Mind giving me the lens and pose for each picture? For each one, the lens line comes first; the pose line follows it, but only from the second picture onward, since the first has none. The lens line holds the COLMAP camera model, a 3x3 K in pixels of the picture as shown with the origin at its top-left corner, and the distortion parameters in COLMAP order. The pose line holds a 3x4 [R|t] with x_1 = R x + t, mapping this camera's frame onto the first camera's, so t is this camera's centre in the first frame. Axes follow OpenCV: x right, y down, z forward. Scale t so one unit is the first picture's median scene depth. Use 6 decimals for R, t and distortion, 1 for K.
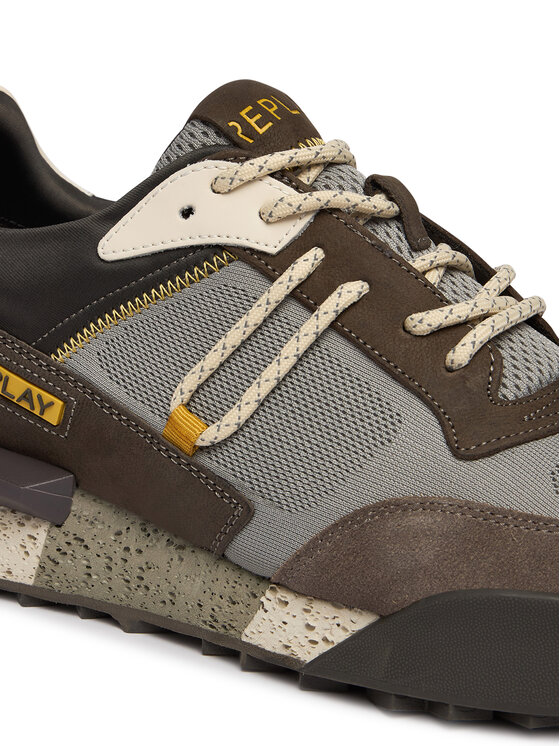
lens RADIAL K [[1973.7, 0, 279.9], [0, 1973.7, 372.8], [0, 0, 1]] dist [-0.084620, 0.000000]
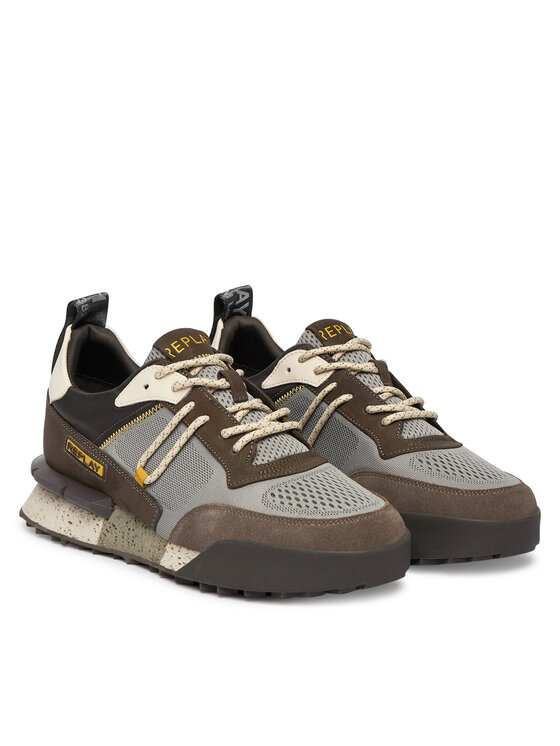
lens RADIAL K [[3008.5, 0, 280.0], [0, 3008.5, 373.0], [0, 0, 1]] dist [-0.659311, 0.000000]
pose [[0.924789, -0.006547, -0.380424, 1.495244], [-0.013282, 0.998687, -0.049474, 0.080308], [0.380249, 0.050805, 0.923488, -2.313648]]
